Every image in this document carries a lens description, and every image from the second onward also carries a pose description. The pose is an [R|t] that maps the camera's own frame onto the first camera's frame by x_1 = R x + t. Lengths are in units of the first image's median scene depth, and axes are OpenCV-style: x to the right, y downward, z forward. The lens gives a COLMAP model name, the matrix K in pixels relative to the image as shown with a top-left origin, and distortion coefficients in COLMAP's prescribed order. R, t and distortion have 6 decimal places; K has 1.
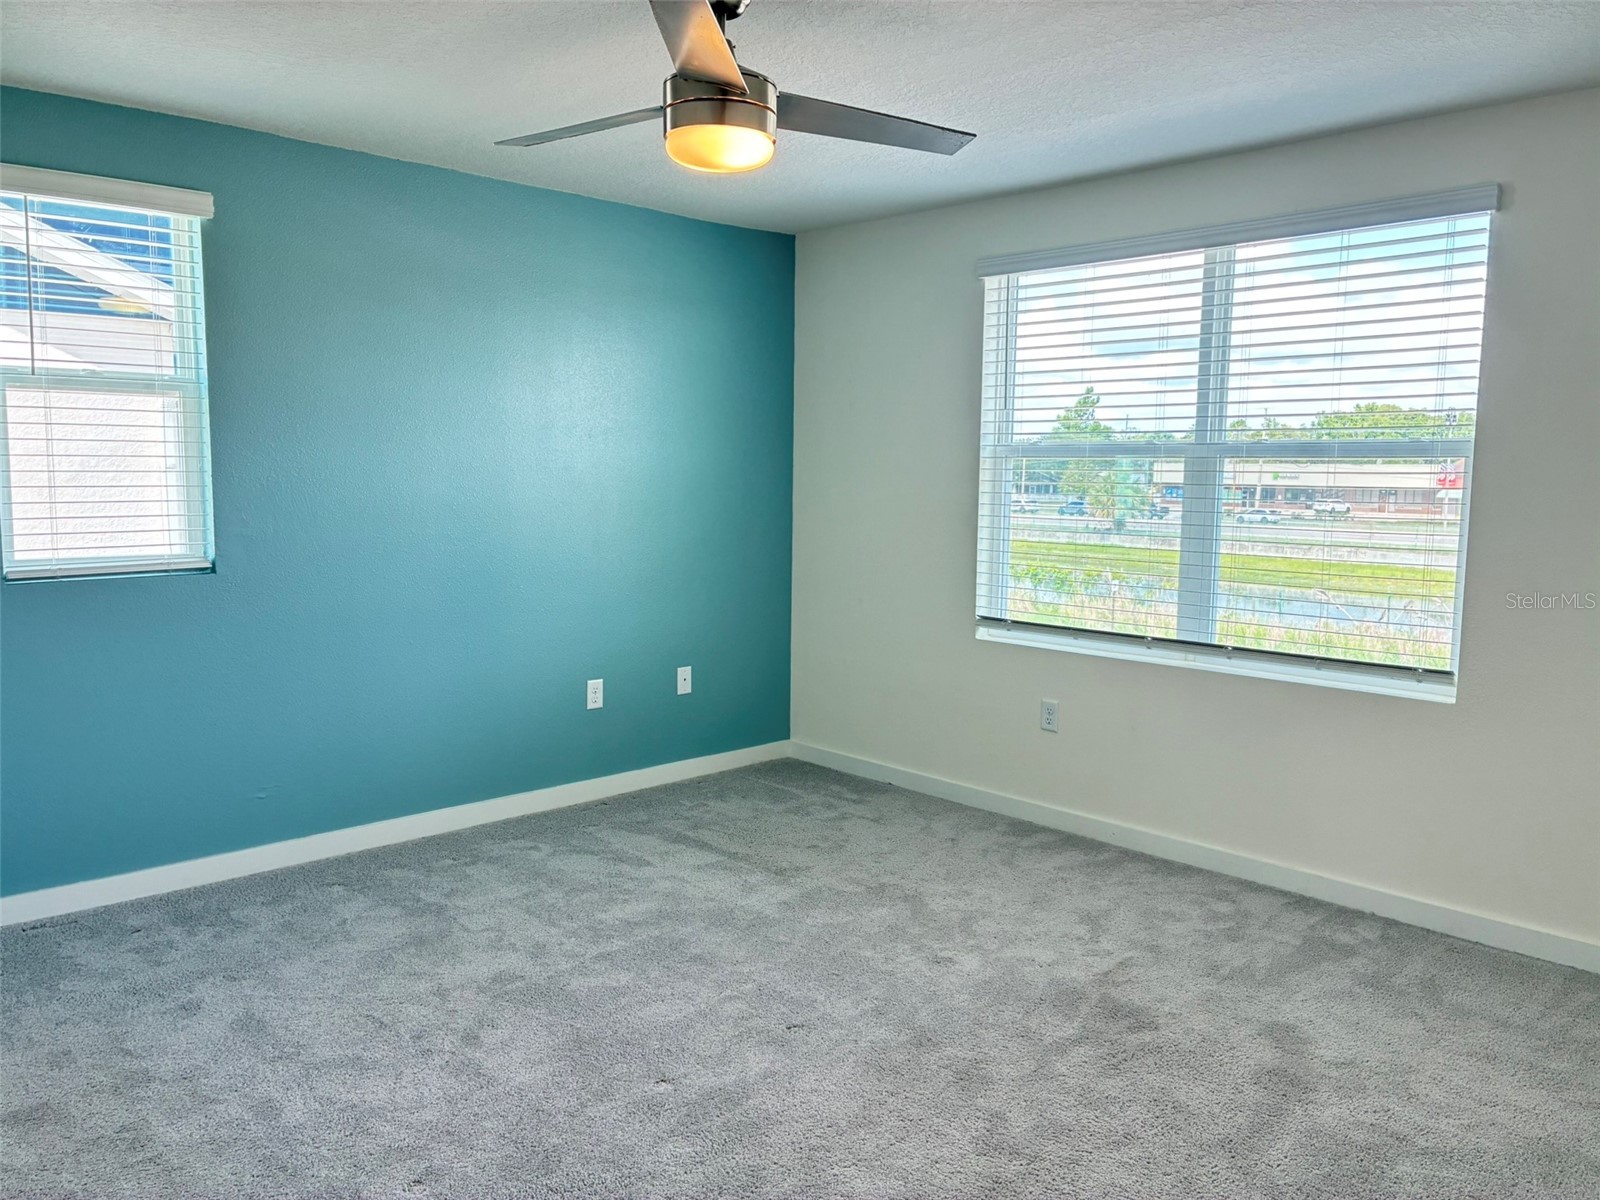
lens RADIAL K [[1218.8, 0, 815.7], [0, 1218.8, 600.9], [0, 0, 1]] dist [0.056062, -0.063833]
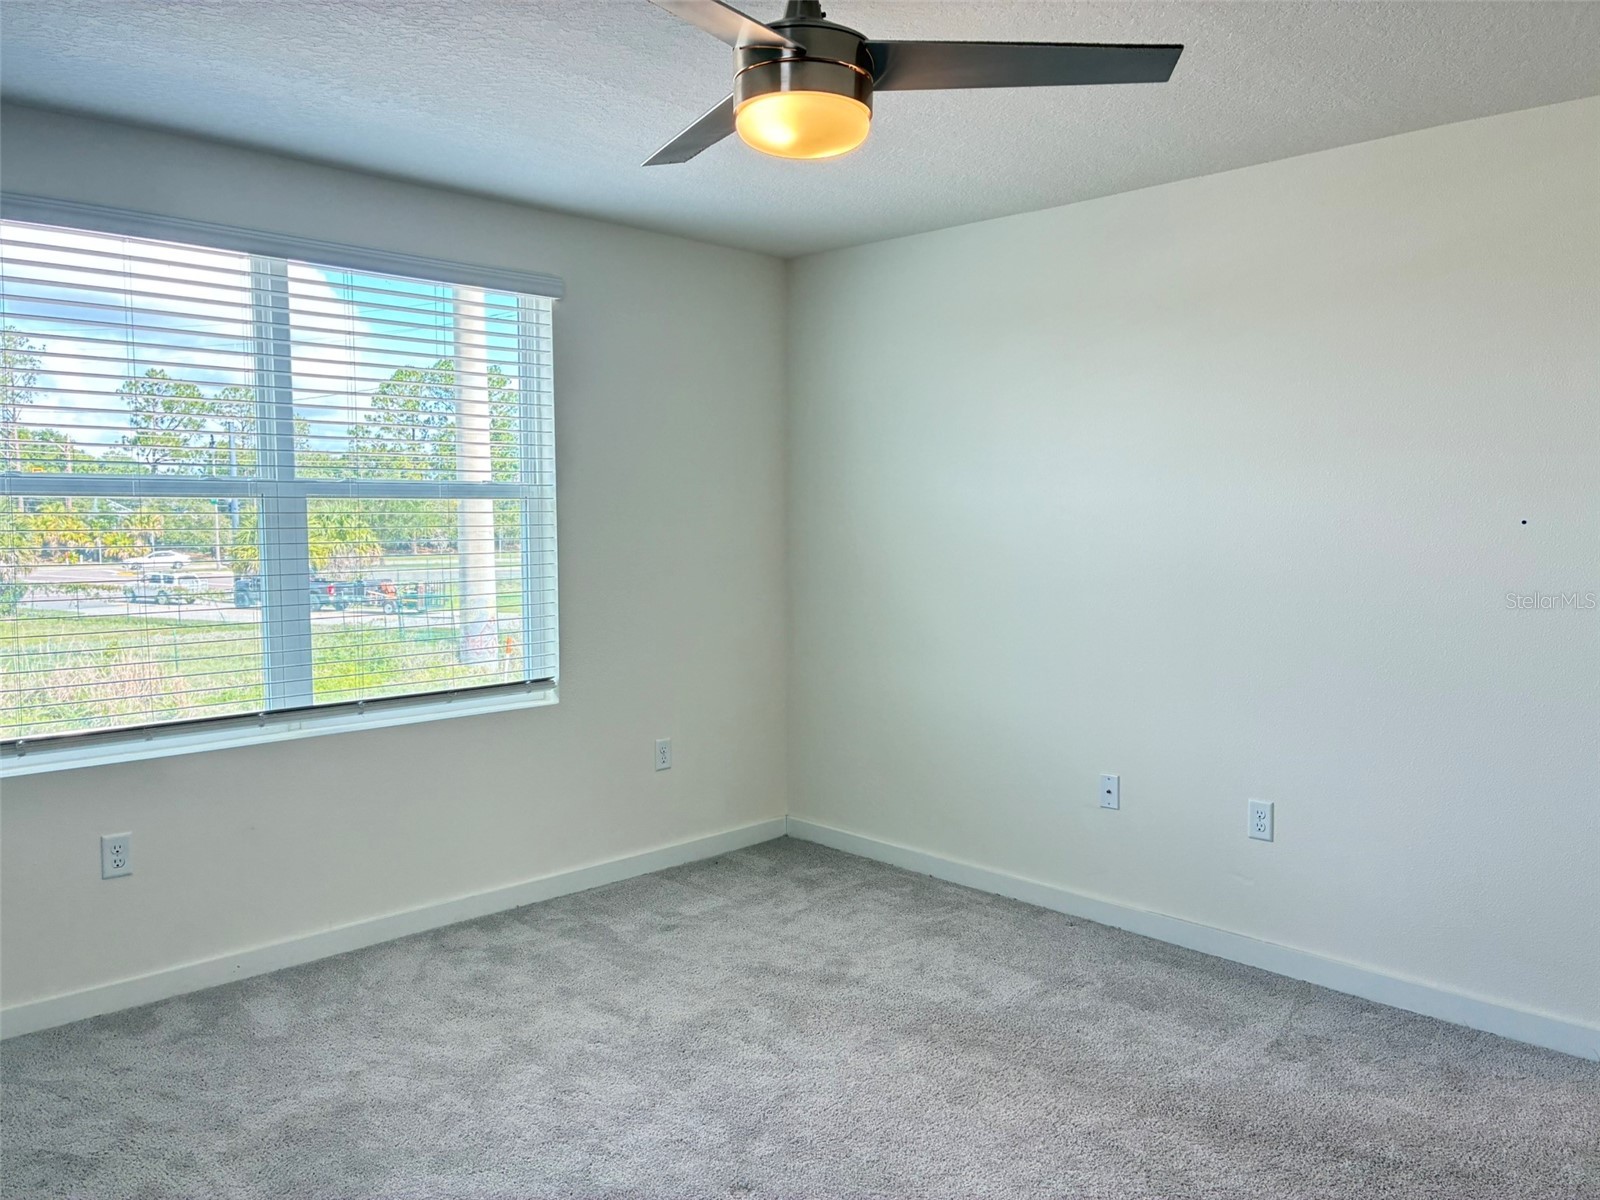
lens RADIAL K [[1218.8, 0, 787.8], [0, 1218.8, 611.8], [0, 0, 1]] dist [0.056062, -0.063833]
pose [[0.004352, -0.096616, 0.995312, -0.582099], [0.110526, 0.989270, 0.095546, -0.082917], [-0.993864, 0.109592, 0.014984, 0.663756]]
